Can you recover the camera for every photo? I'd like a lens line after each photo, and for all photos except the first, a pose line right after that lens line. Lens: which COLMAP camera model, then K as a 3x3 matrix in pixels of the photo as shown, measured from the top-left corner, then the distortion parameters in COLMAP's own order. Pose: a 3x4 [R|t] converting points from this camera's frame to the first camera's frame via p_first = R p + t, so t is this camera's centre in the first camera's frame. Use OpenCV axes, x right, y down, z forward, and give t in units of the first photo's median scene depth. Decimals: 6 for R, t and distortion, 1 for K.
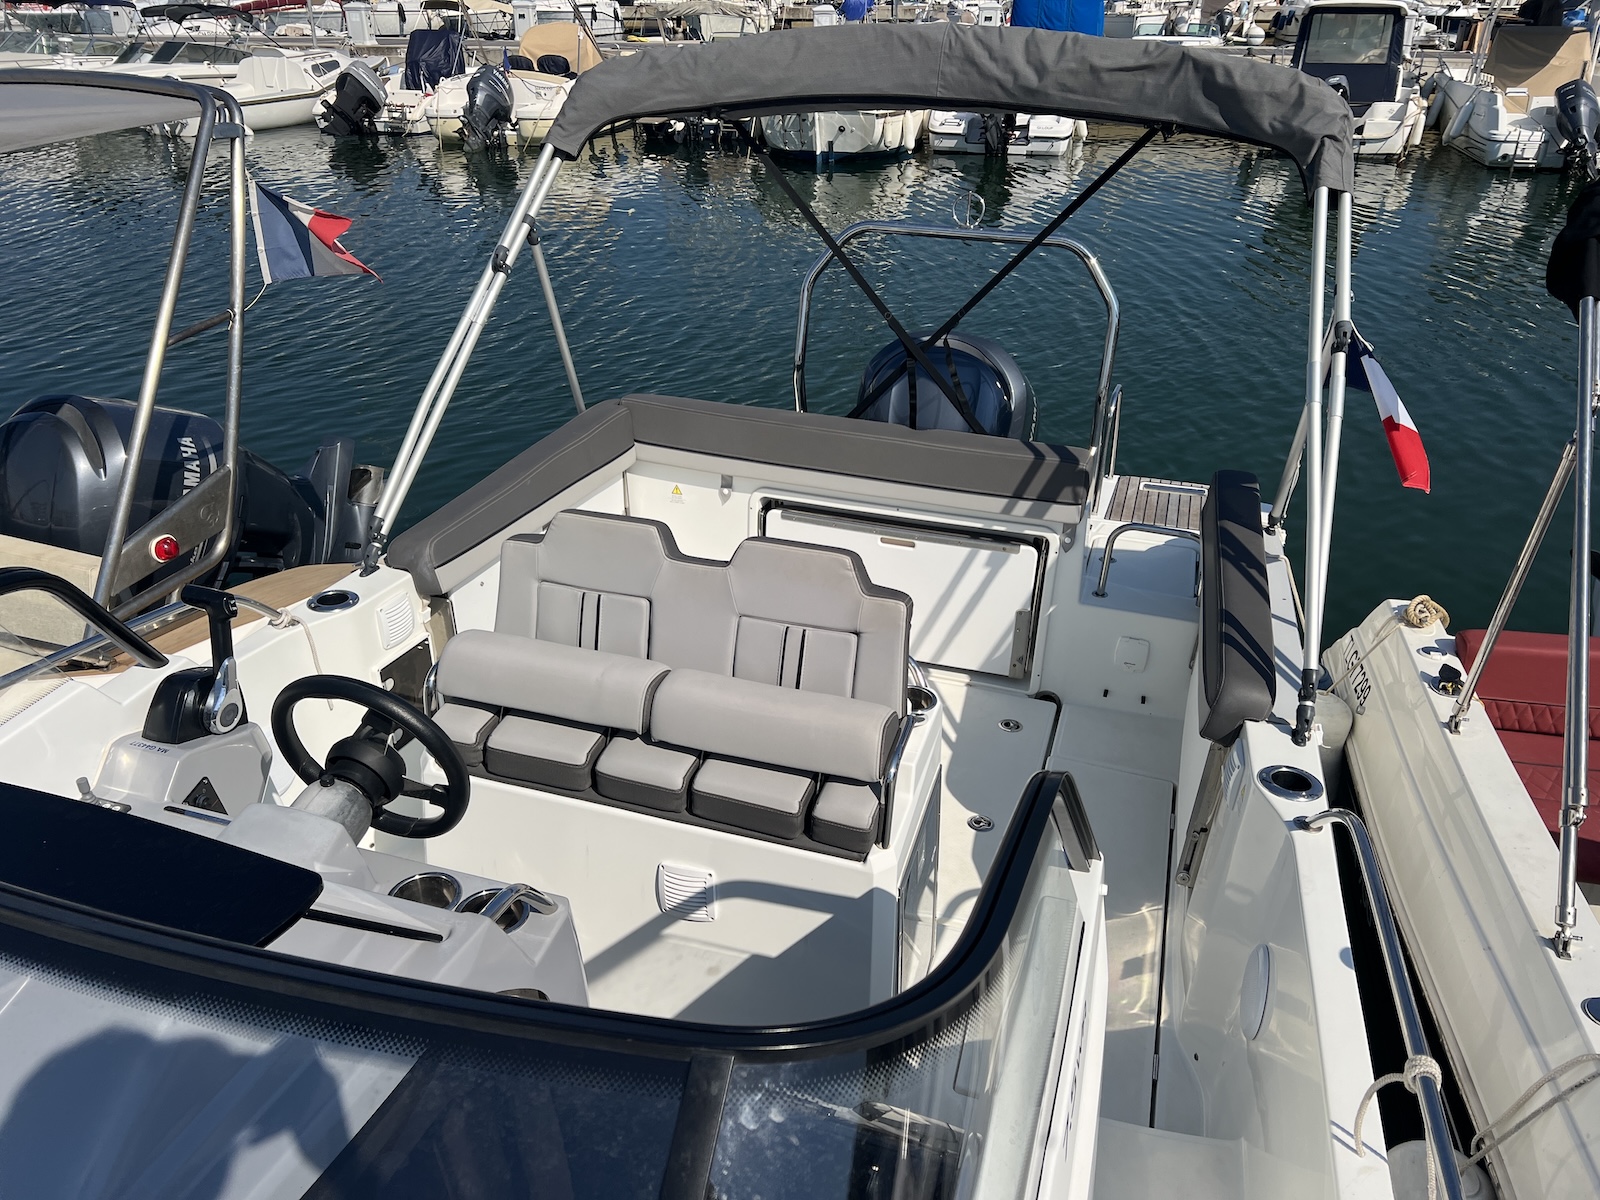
lens RADIAL K [[1211.8, 0, 844.8], [0, 1211.8, 621.9], [0, 0, 1]] dist [0.107477, -0.002361]
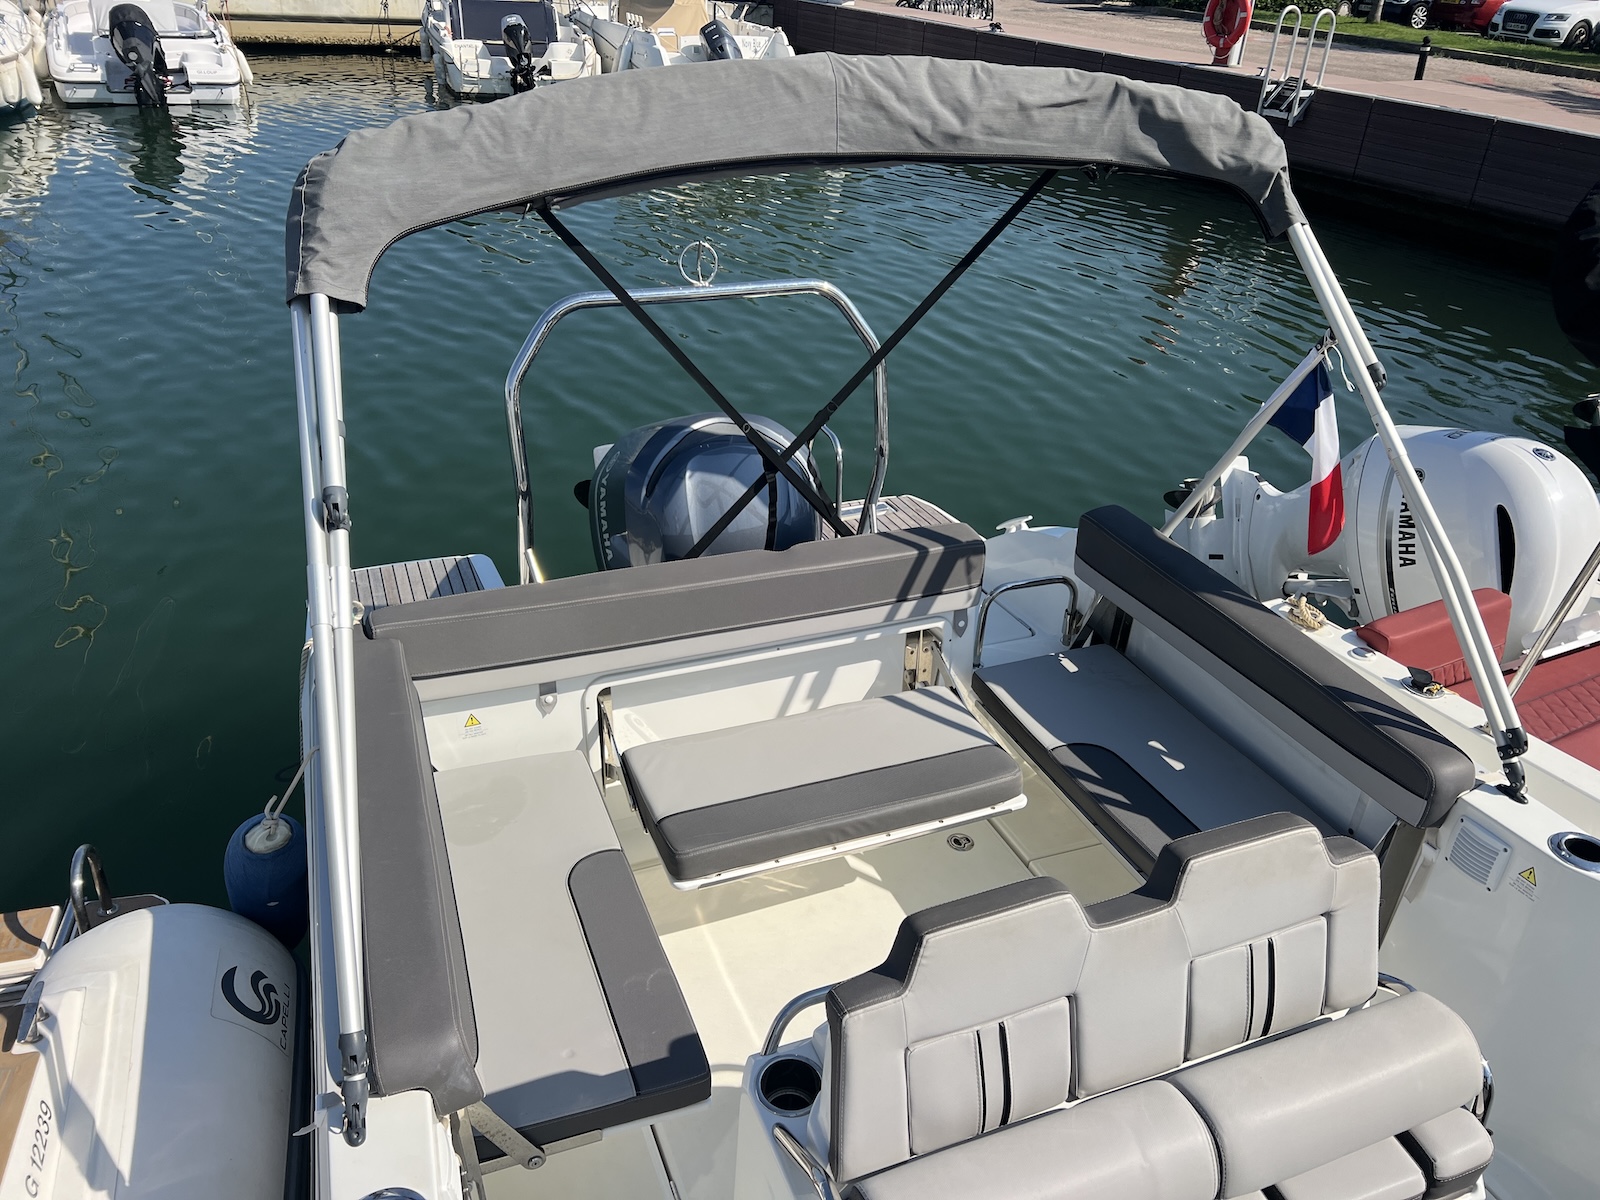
lens RADIAL K [[1189.8, 0, 794.7], [0, 1189.8, 621.1], [0, 0, 1]] dist [0.049856, 0.037120]
pose [[0.806747, -0.297441, 0.510576, -0.344779], [0.265725, 0.954390, 0.136125, -0.221242], [-0.527778, 0.025854, 0.848989, 0.342366]]
